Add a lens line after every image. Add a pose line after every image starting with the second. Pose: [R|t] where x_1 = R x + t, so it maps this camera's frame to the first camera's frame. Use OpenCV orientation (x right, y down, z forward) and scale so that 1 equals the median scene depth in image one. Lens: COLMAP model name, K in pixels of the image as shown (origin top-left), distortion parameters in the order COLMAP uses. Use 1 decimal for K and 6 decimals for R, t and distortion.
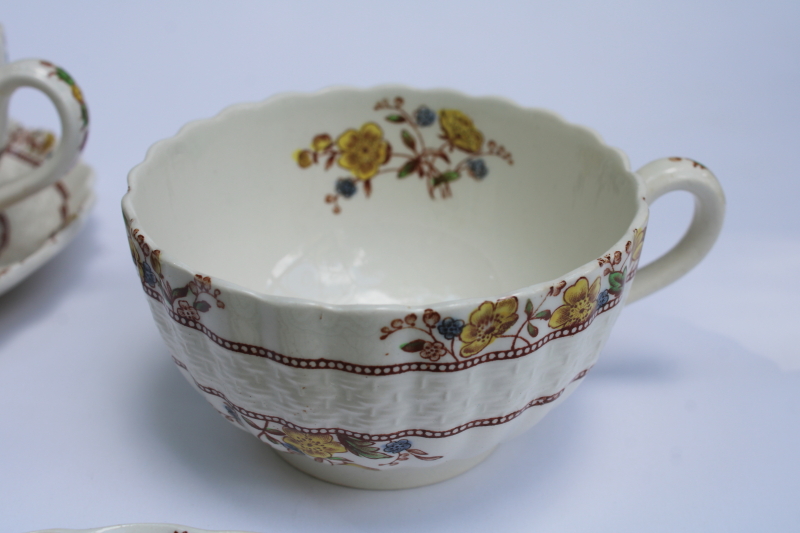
lens RADIAL K [[1180.7, 0, 394.2], [0, 1180.7, 269.3], [0, 0, 1]] dist [-0.059399, 0.000000]
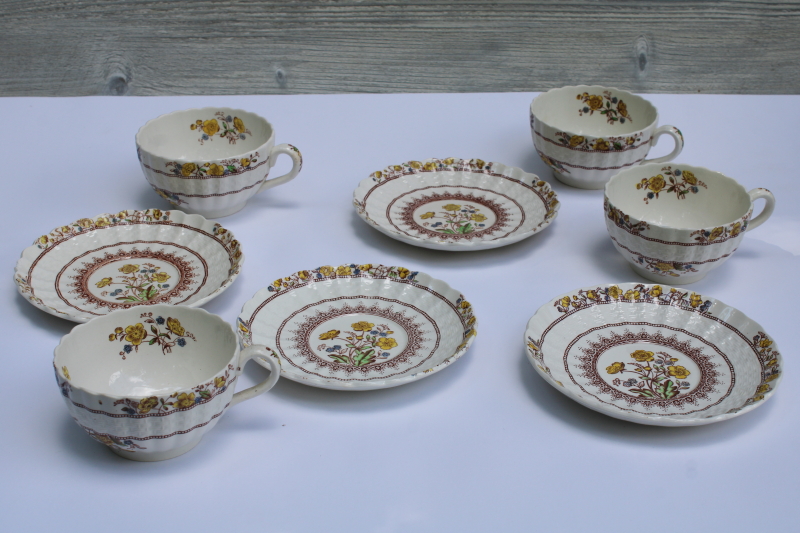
lens RADIAL K [[1180.7, 0, 408.8], [0, 1180.7, 266.3], [0, 0, 1]] dist [-0.059399, 0.000000]
pose [[0.999537, 0.001270, -0.030398, -0.789529], [-0.000731, 0.999842, 0.017733, 0.082700], [0.030416, -0.017702, 0.999381, -2.843590]]
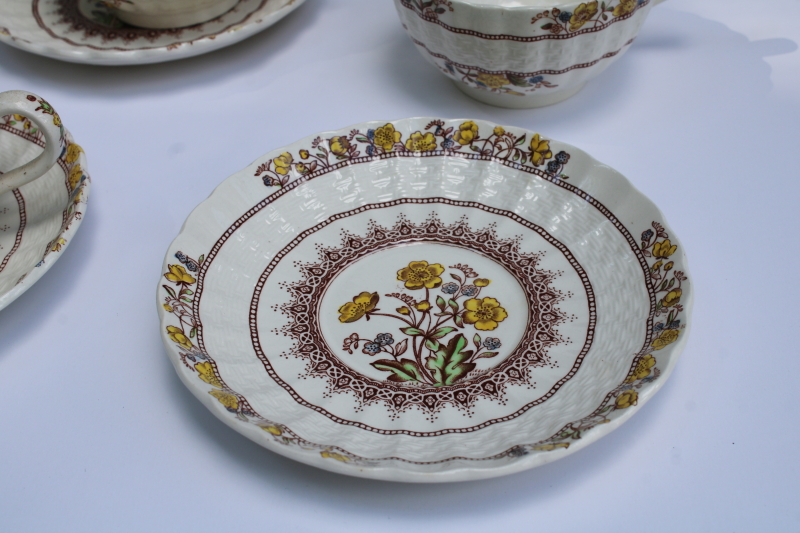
lens RADIAL K [[1180.7, 0, 399.6], [0, 1180.7, 264.6], [0, 0, 1]] dist [-0.059399, 0.000000]
pose [[0.998496, -0.026284, -0.048113, -0.141359], [0.036671, 0.972563, 0.229731, -0.011090], [0.040755, -0.231150, 0.972064, -1.022915]]
